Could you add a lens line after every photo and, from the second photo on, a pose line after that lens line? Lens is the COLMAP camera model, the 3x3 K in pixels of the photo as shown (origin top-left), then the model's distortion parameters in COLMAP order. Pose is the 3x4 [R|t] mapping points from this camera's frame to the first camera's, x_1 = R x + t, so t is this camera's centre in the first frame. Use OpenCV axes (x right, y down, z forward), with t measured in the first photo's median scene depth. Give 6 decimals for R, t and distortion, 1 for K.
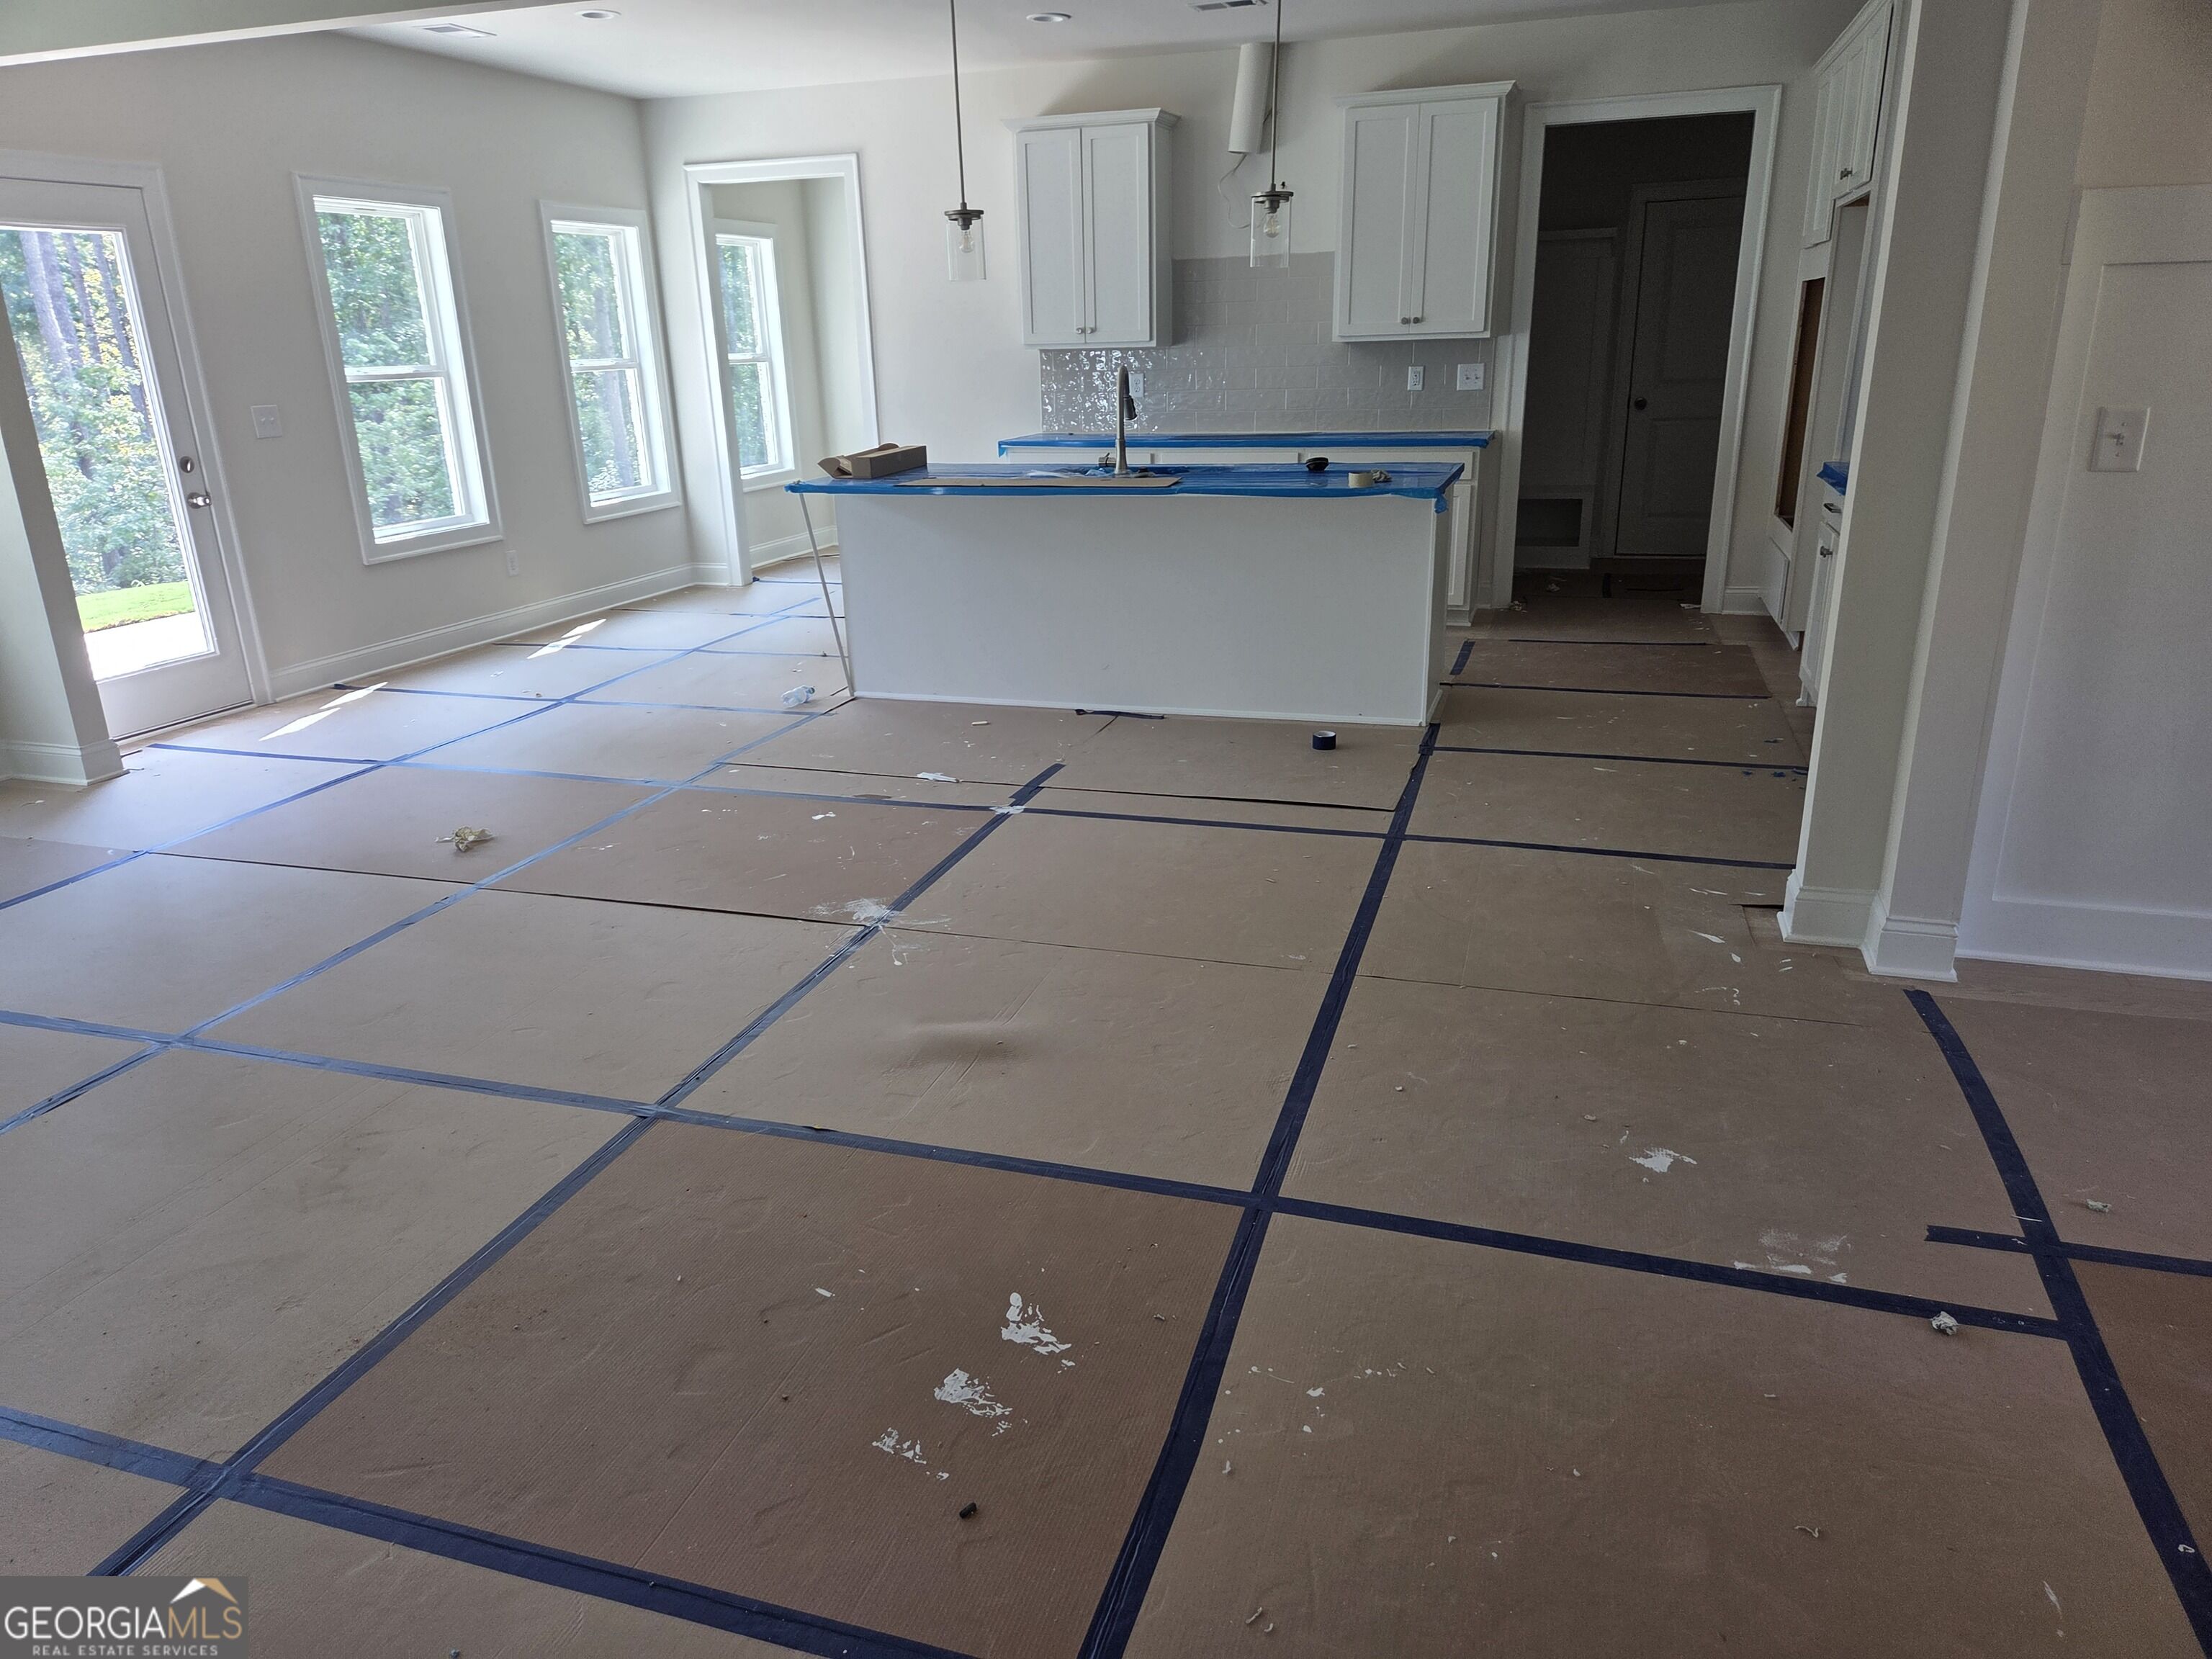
lens RADIAL K [[1489.4, 0, 1106.0], [0, 1489.4, 829.5], [0, 0, 1]] dist [0.076230, -0.077091]
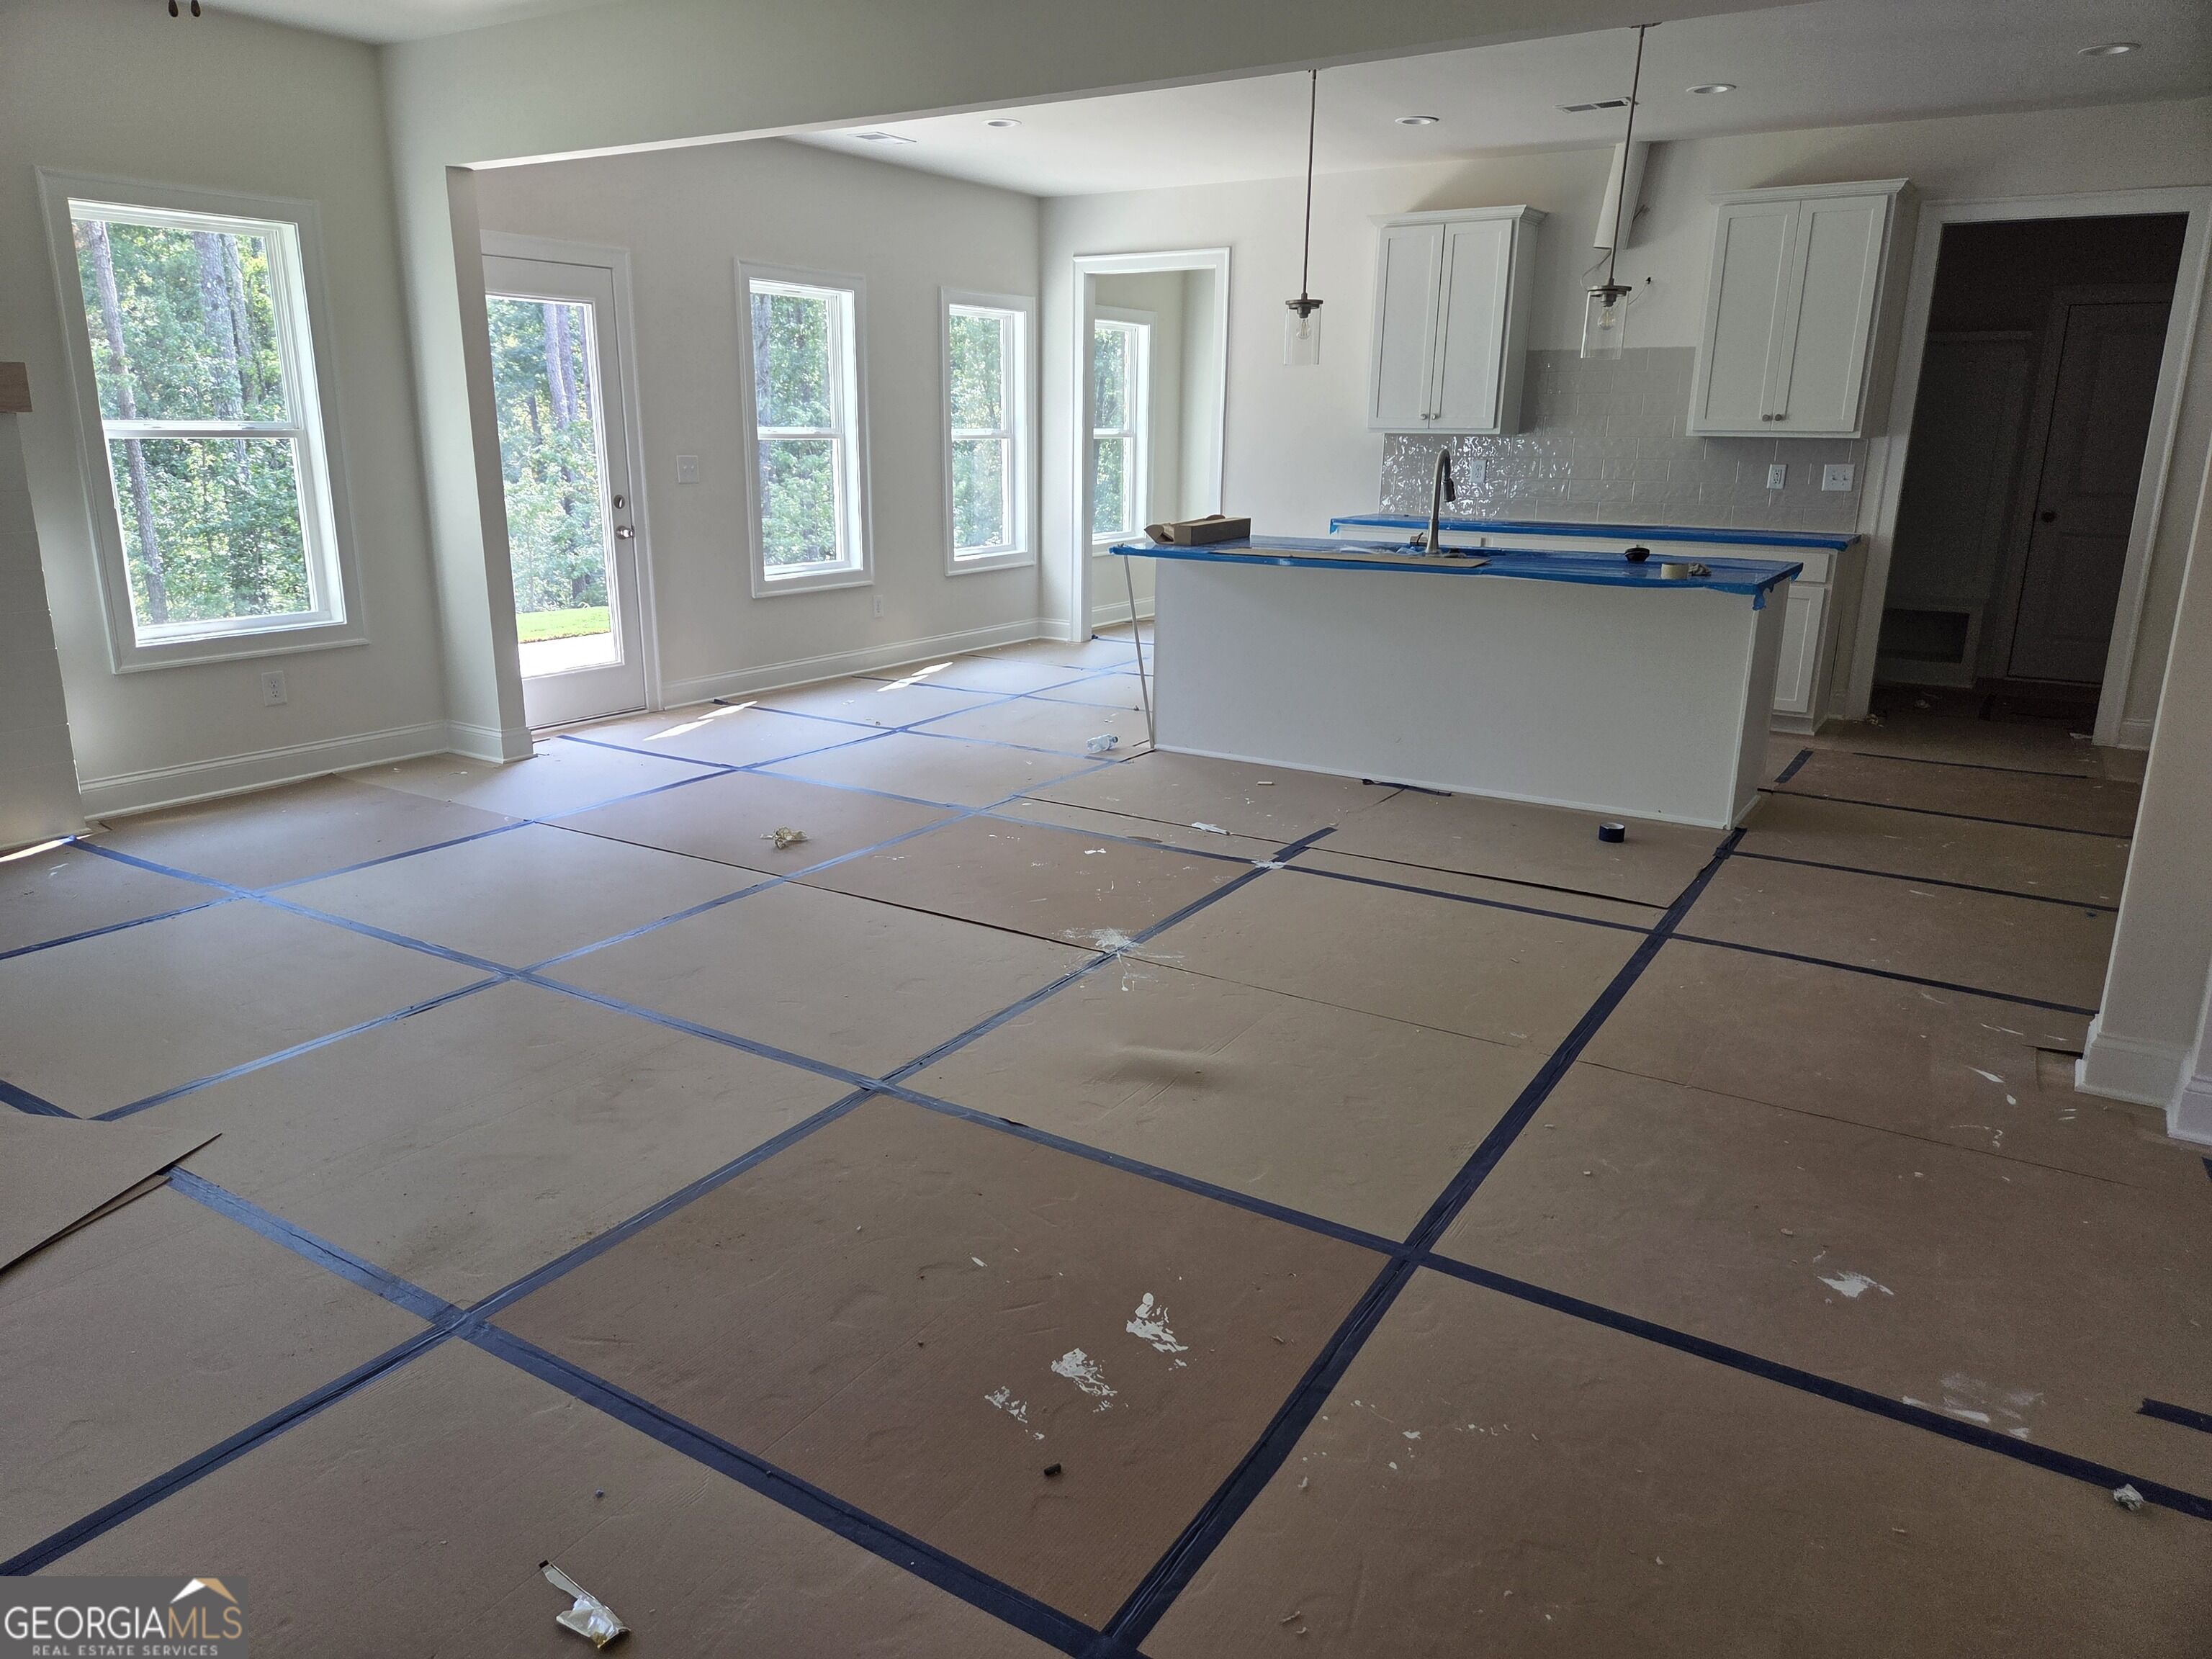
lens RADIAL K [[1485.1, 0, 1107.9], [0, 1485.1, 810.6], [0, 0, 1]] dist [0.075214, -0.072783]
pose [[0.968332, 0.097948, -0.229652, 0.050731], [-0.112125, 0.992461, -0.049483, 0.011253], [0.223074, 0.073666, 0.972014, -0.024060]]
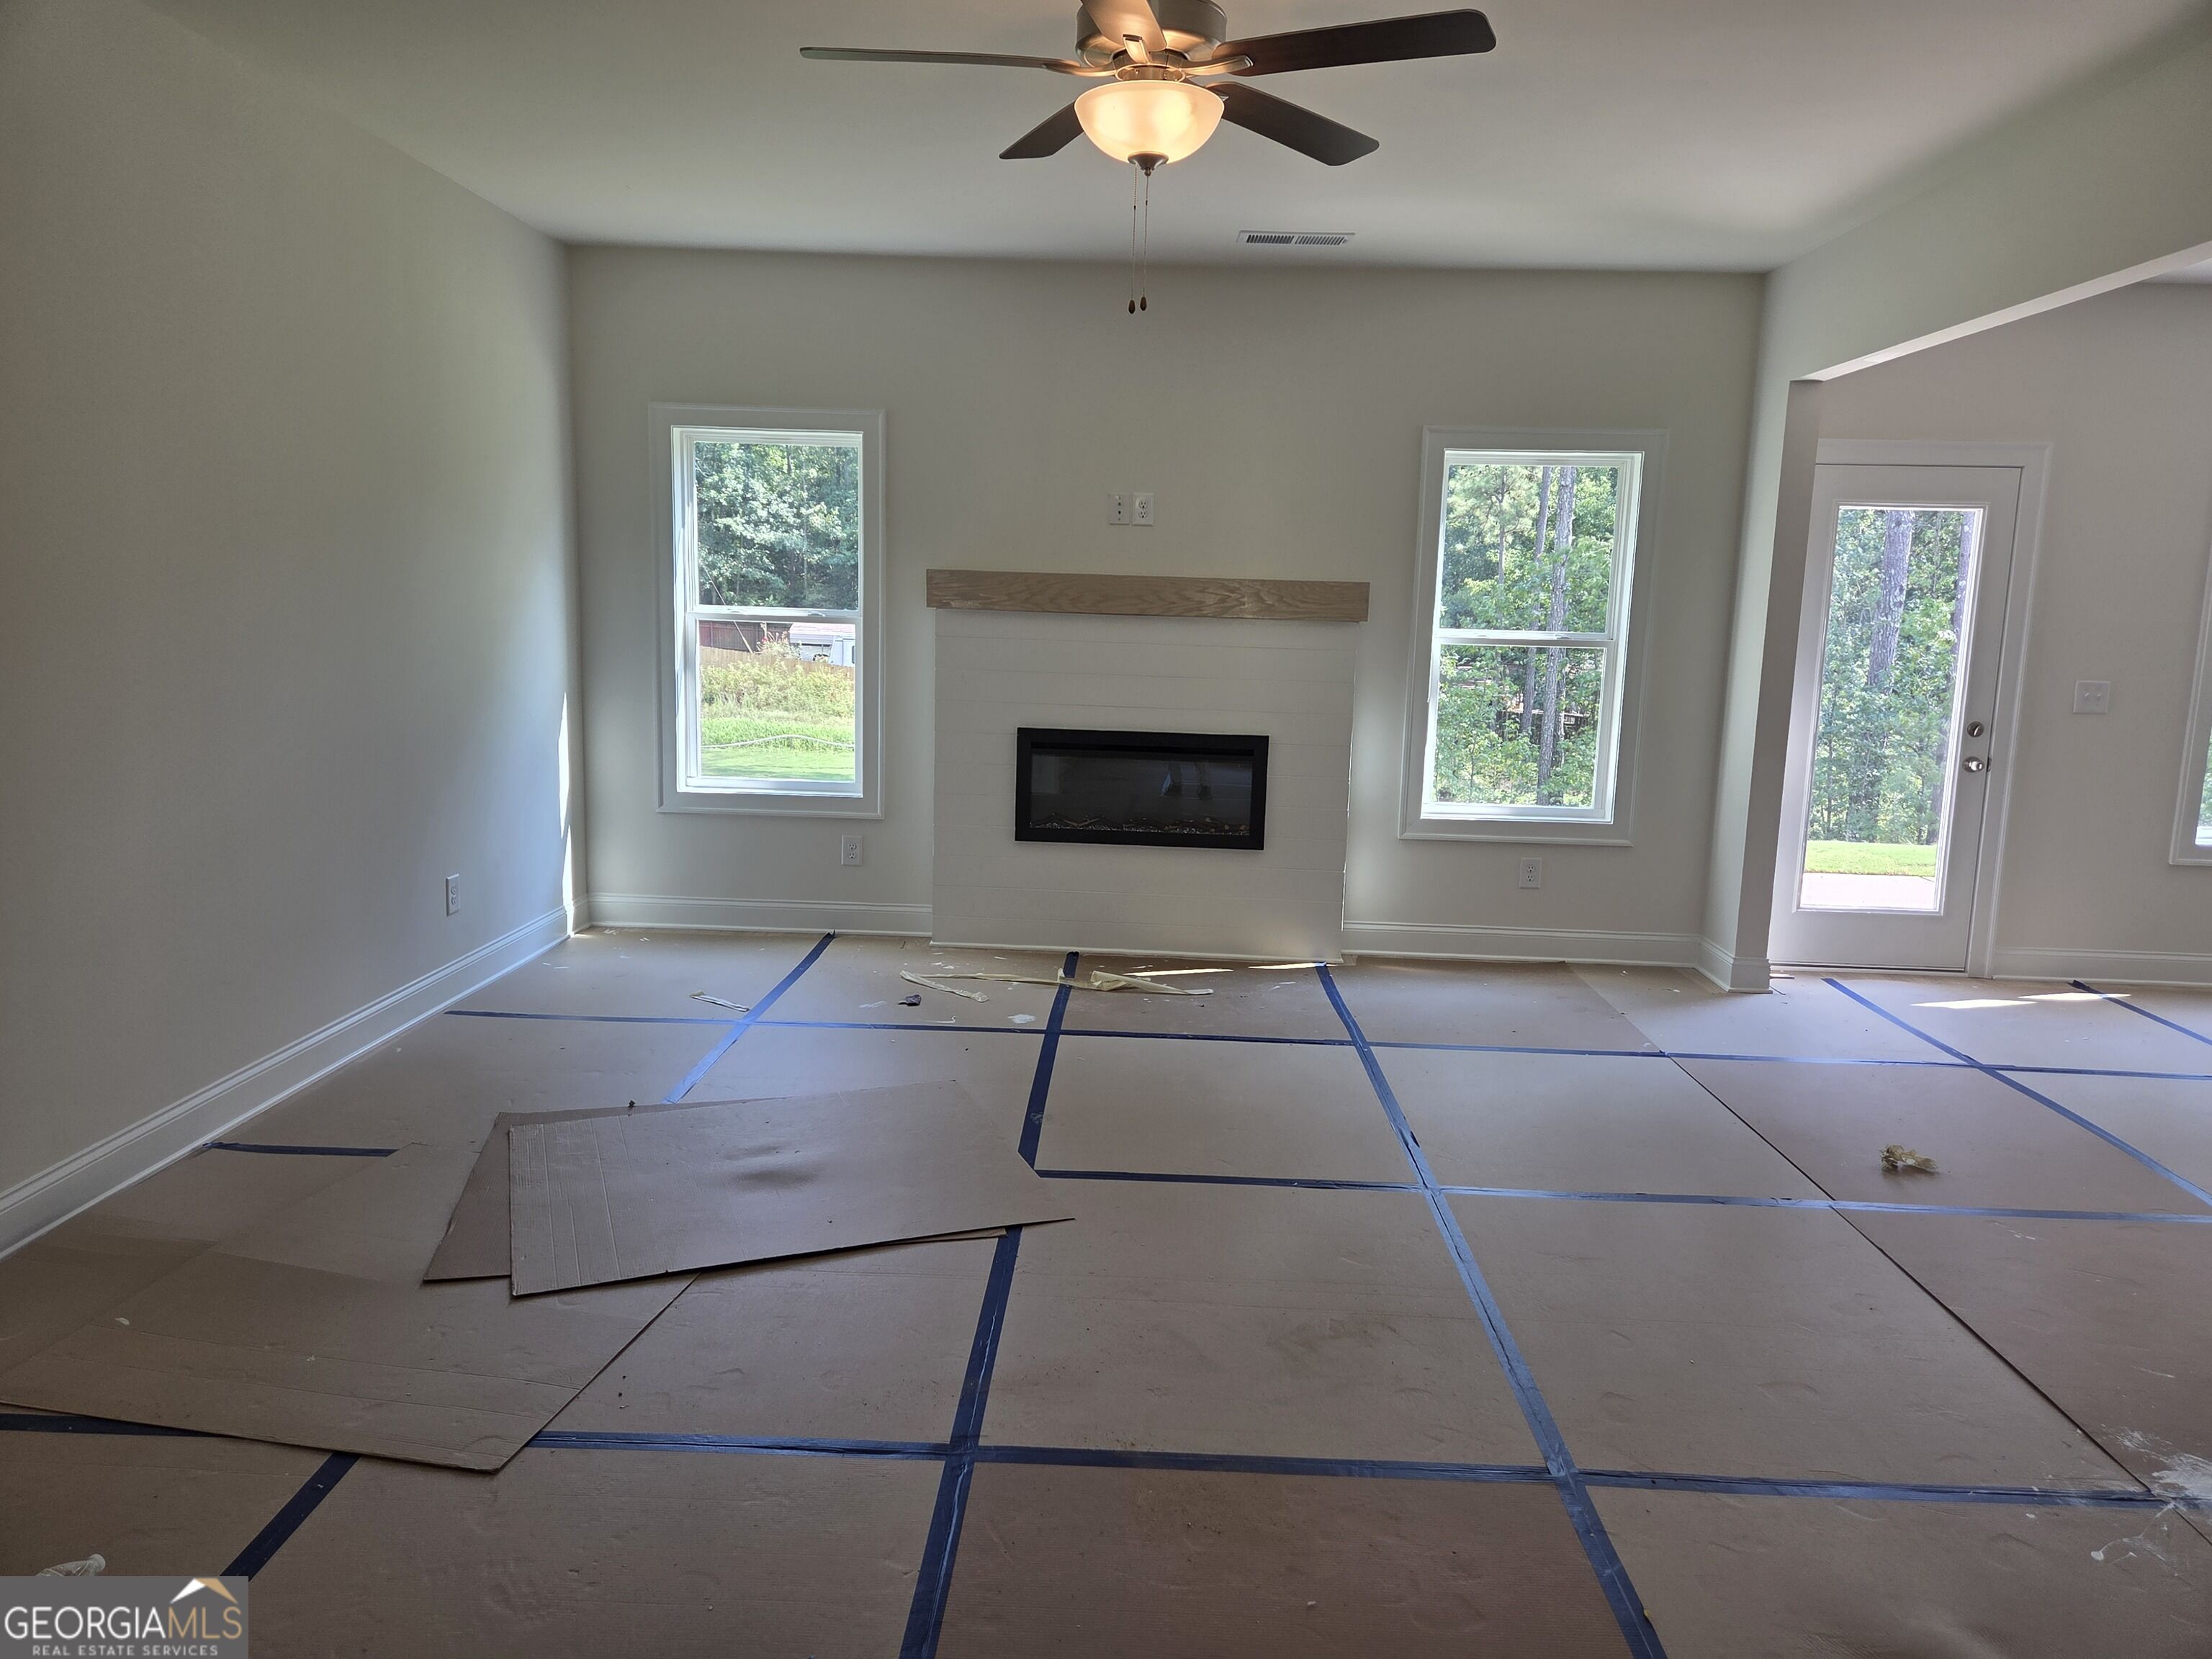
lens RADIAL K [[1485.1, 0, 1107.9], [0, 1485.1, 810.6], [0, 0, 1]] dist [0.075214, -0.072783]
pose [[0.272784, 0.172393, -0.946504, 0.199619], [-0.334962, 0.939279, 0.074540, -0.077187], [0.901881, 0.296709, 0.313965, 0.198413]]
